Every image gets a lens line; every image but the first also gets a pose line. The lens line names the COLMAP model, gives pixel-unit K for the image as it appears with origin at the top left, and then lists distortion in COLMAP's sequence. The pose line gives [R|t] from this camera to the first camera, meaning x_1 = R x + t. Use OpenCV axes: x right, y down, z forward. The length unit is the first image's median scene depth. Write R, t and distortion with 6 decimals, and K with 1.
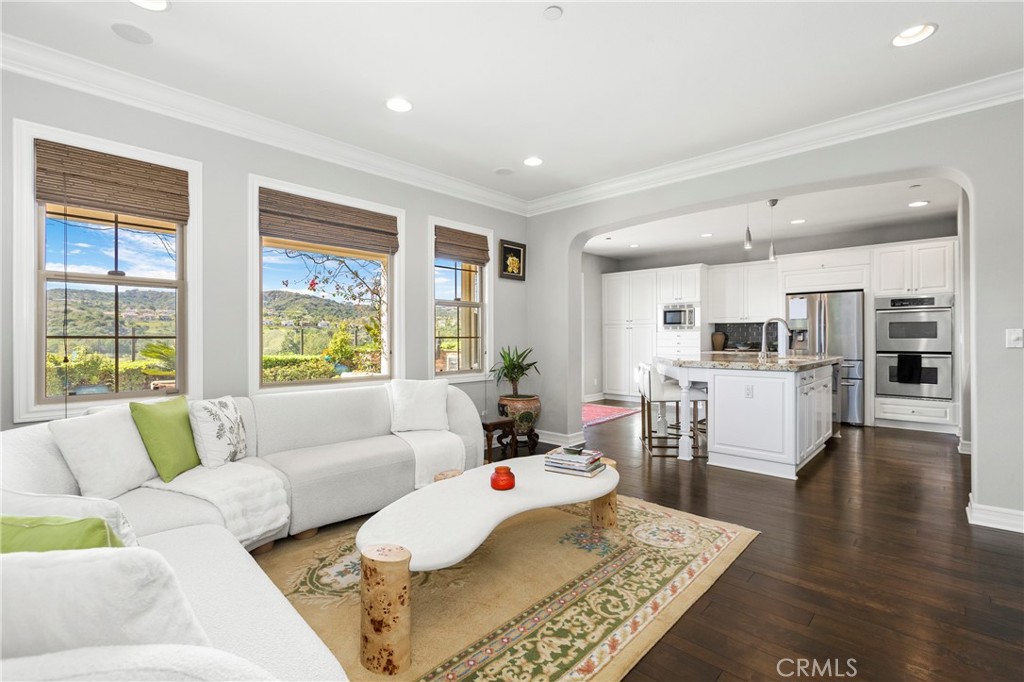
lens RADIAL K [[464.1, 0, 513.2], [0, 464.1, 340.2], [0, 0, 1]] dist [-0.023064, 0.016643]
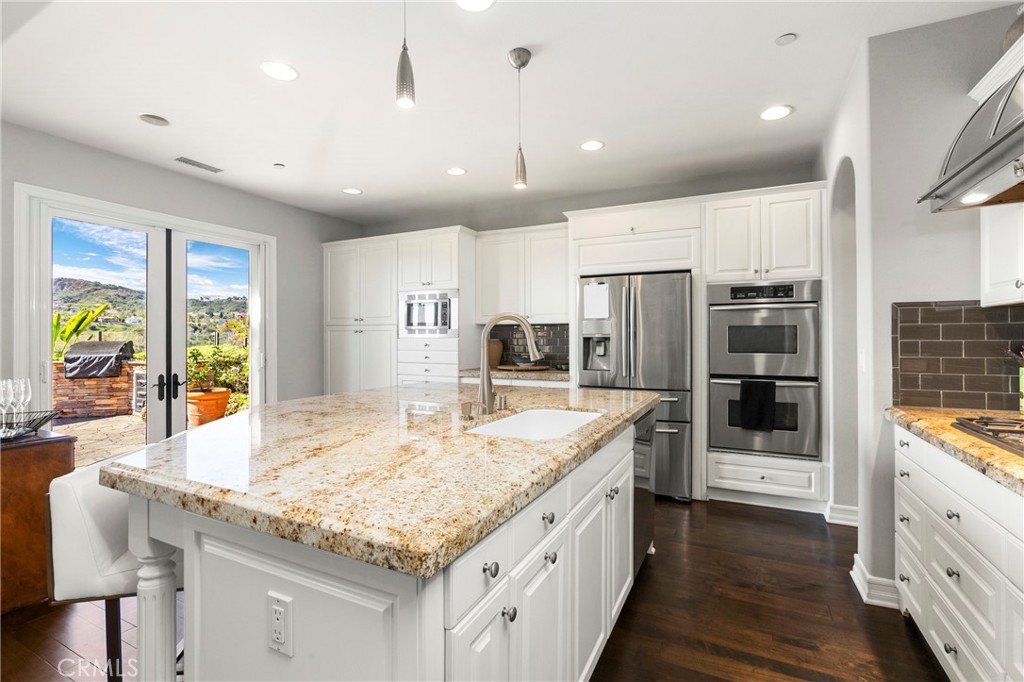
lens RADIAL K [[464.1, 0, 513.2], [0, 464.1, 340.2], [0, 0, 1]] dist [-0.023064, 0.016643]
pose [[0.957527, -0.001792, 0.288337, 0.544971], [0.001127, 0.999996, 0.002475, -0.031878], [-0.288340, -0.002045, 0.957526, 0.731564]]
